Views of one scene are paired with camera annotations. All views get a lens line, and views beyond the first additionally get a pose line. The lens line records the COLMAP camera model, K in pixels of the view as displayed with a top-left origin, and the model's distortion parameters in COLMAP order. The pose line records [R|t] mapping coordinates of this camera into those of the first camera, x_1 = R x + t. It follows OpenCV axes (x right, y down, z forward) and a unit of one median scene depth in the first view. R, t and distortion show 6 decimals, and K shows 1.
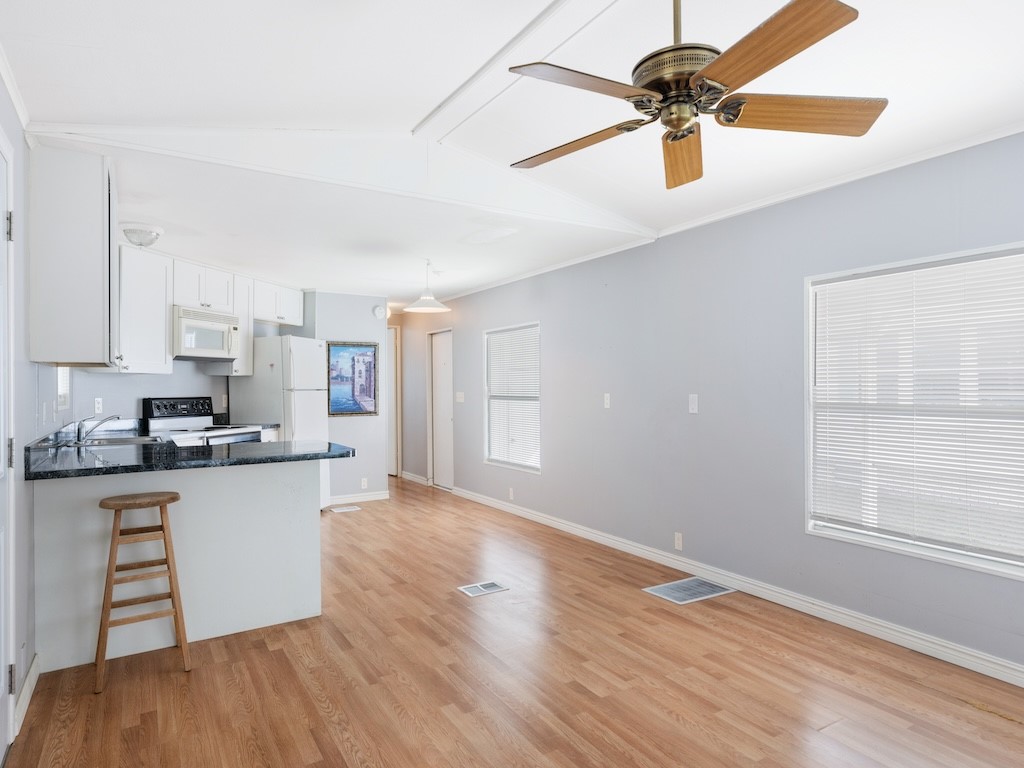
lens RADIAL K [[606.3, 0, 506.0], [0, 606.3, 383.1], [0, 0, 1]] dist [0.005331, -0.000754]
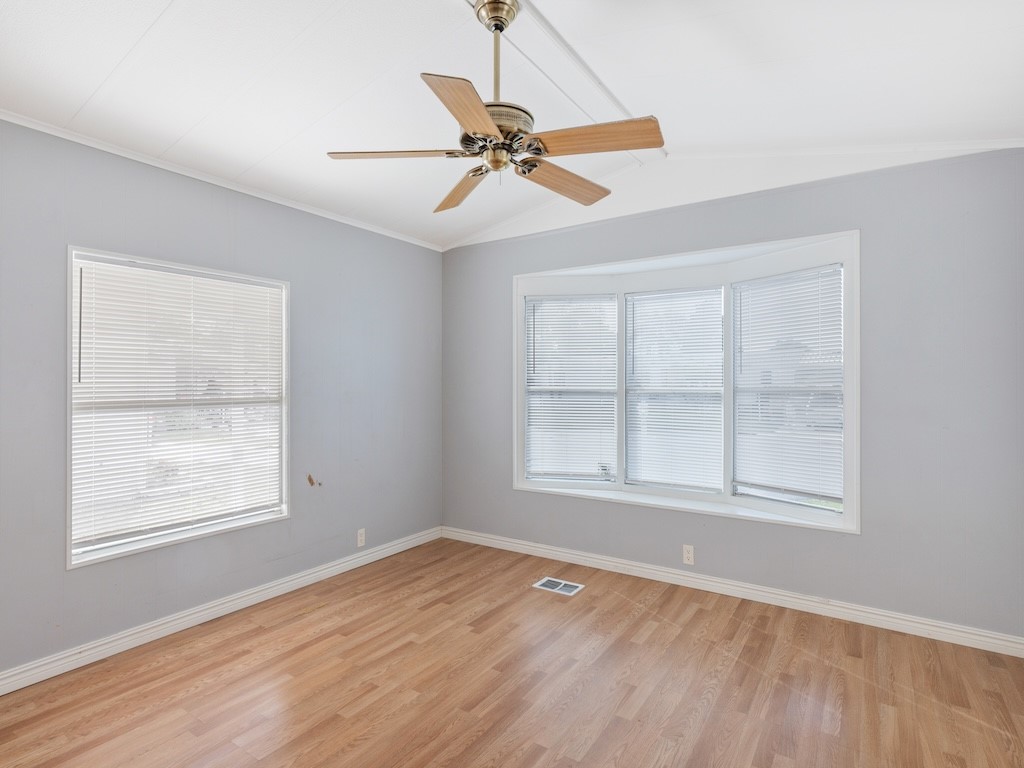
lens RADIAL K [[540.3, 0, 503.1], [0, 540.3, 379.0], [0, 0, 1]] dist [0.000839, -0.000063]
pose [[-0.415754, 0.007757, 0.909444, -0.345617], [0.000220, 0.999964, -0.008429, 0.005290], [-0.909477, -0.003305, -0.415741, 0.708177]]
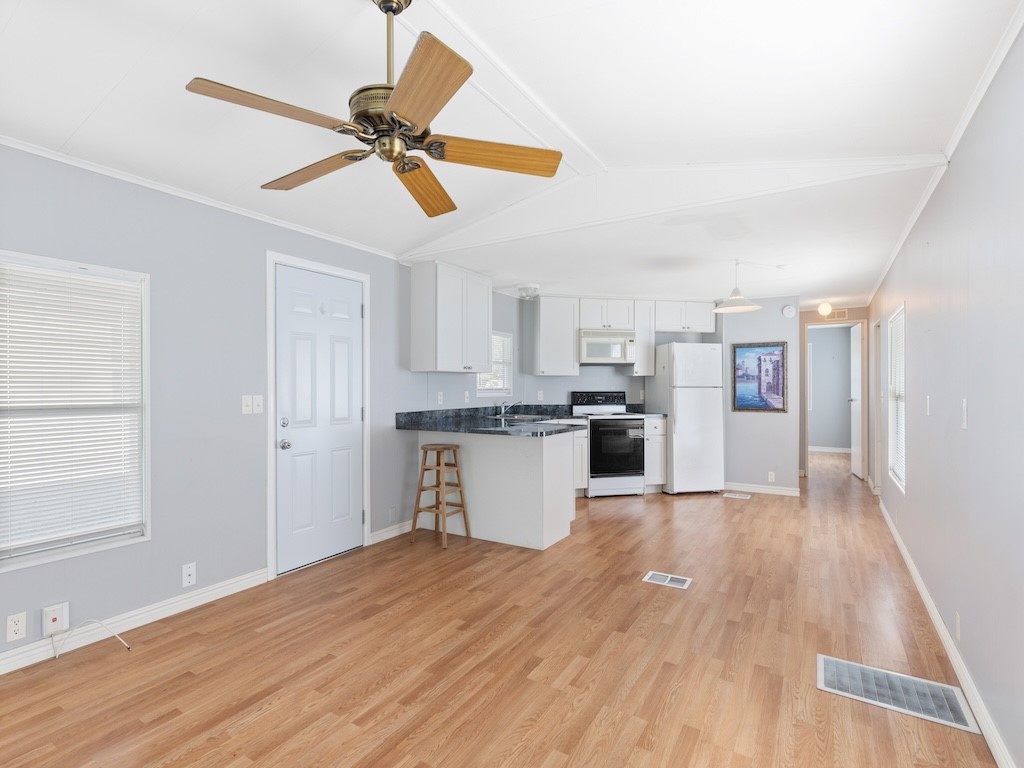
lens RADIAL K [[500.9, 0, 512.0], [0, 500.9, 384.0], [0, 0, 1]] dist [-0.003613, -0.000747]
pose [[0.456027, 0.002512, -0.889962, 0.606402], [0.002782, 0.999987, 0.004248, -0.000042], [0.889962, -0.004414, 0.456014, 0.380630]]
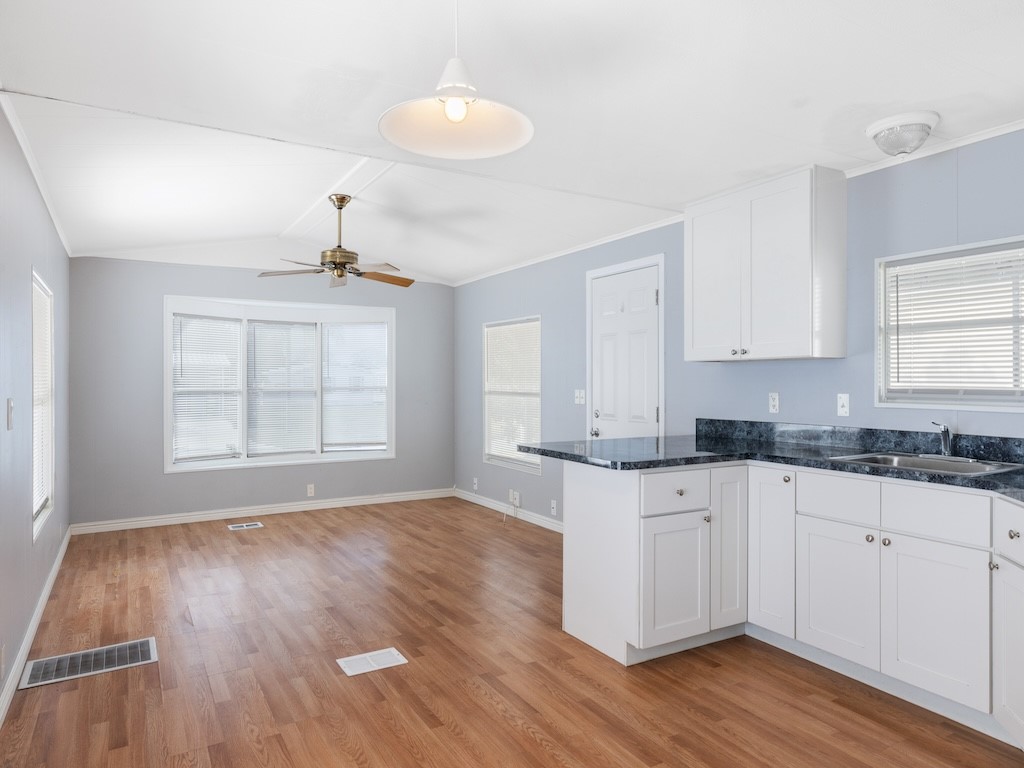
lens RADIAL K [[658.8, 0, 512.0], [0, 658.8, 384.0], [0, 0, 1]] dist [-0.003782, 0.001904]
pose [[-0.999927, 0.006708, 0.010084, -0.216640], [0.006698, 0.999977, -0.001093, 0.009834], [-0.010091, -0.001026, -0.999949, 1.801350]]
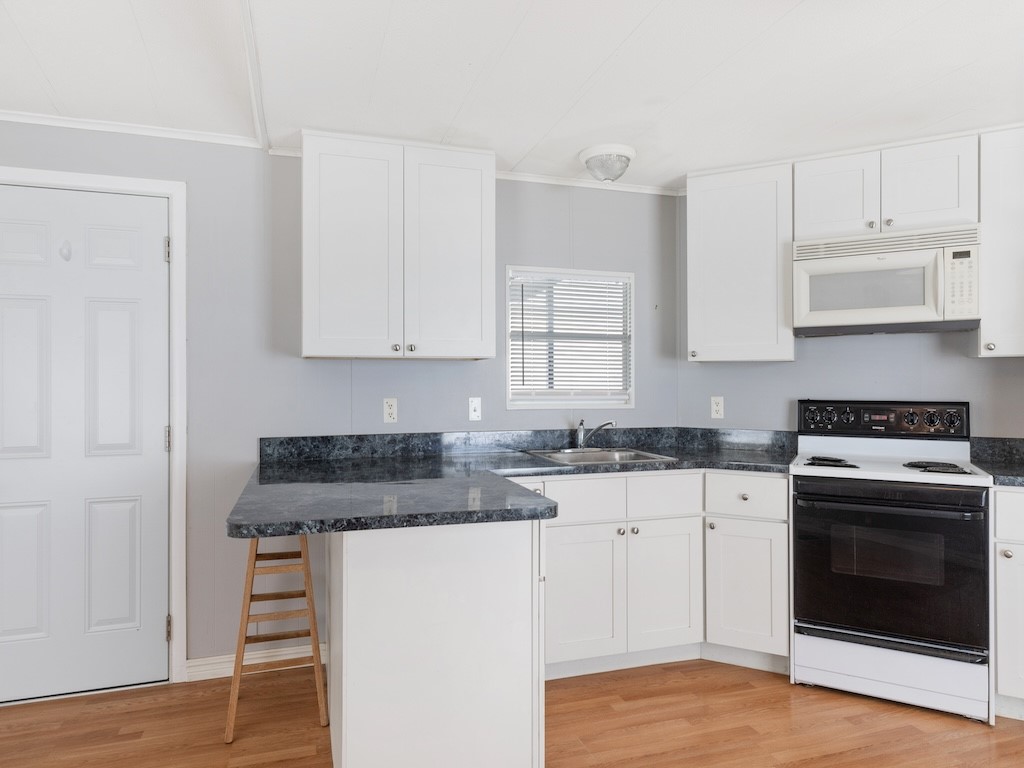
lens RADIAL K [[632.8, 0, 512.0], [0, 632.8, 384.0], [0, 0, 1]] dist [0.008941, 0.002309]
pose [[-0.228324, 0.006016, -0.973567, 0.144007], [0.007949, 0.999959, 0.004315, 0.004167], [0.973553, -0.006754, -0.228362, 1.132117]]
